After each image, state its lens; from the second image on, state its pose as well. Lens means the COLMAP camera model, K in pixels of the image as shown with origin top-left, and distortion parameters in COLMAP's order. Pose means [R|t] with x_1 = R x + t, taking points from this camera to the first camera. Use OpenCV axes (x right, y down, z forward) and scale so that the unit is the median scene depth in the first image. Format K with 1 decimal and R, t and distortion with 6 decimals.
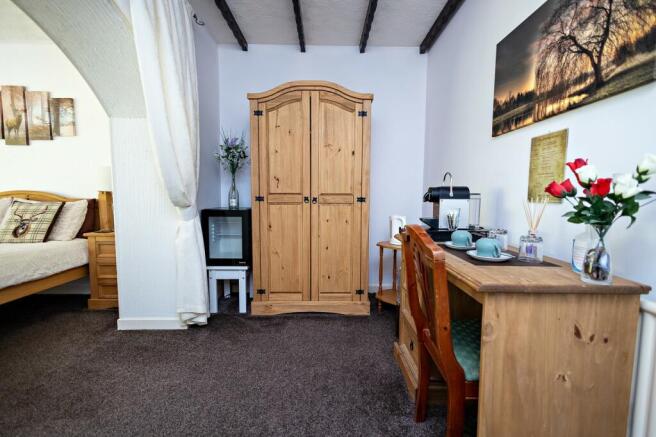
lens RADIAL K [[309.1, 0, 328.0], [0, 309.1, 218.5], [0, 0, 1]] dist [-0.001961, -0.000693]
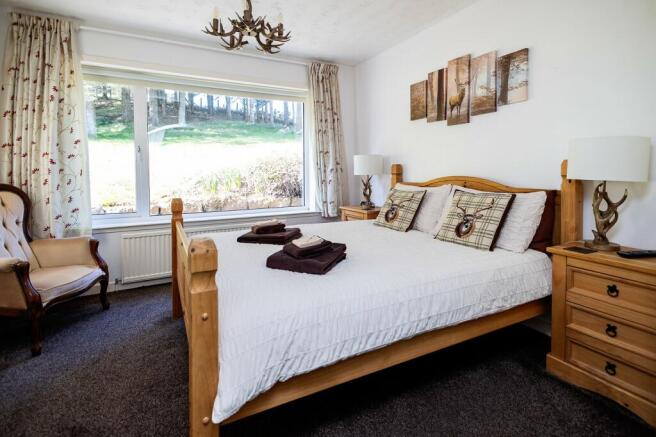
lens RADIAL K [[309.1, 0, 328.0], [0, 309.1, 218.5], [0, 0, 1]] dist [-0.001961, -0.000693]
pose [[0.475537, 0.124290, -0.870871, -0.375826], [-0.060342, 0.992246, 0.108663, -0.042890], [0.877624, 0.000876, 0.479349, 0.243776]]
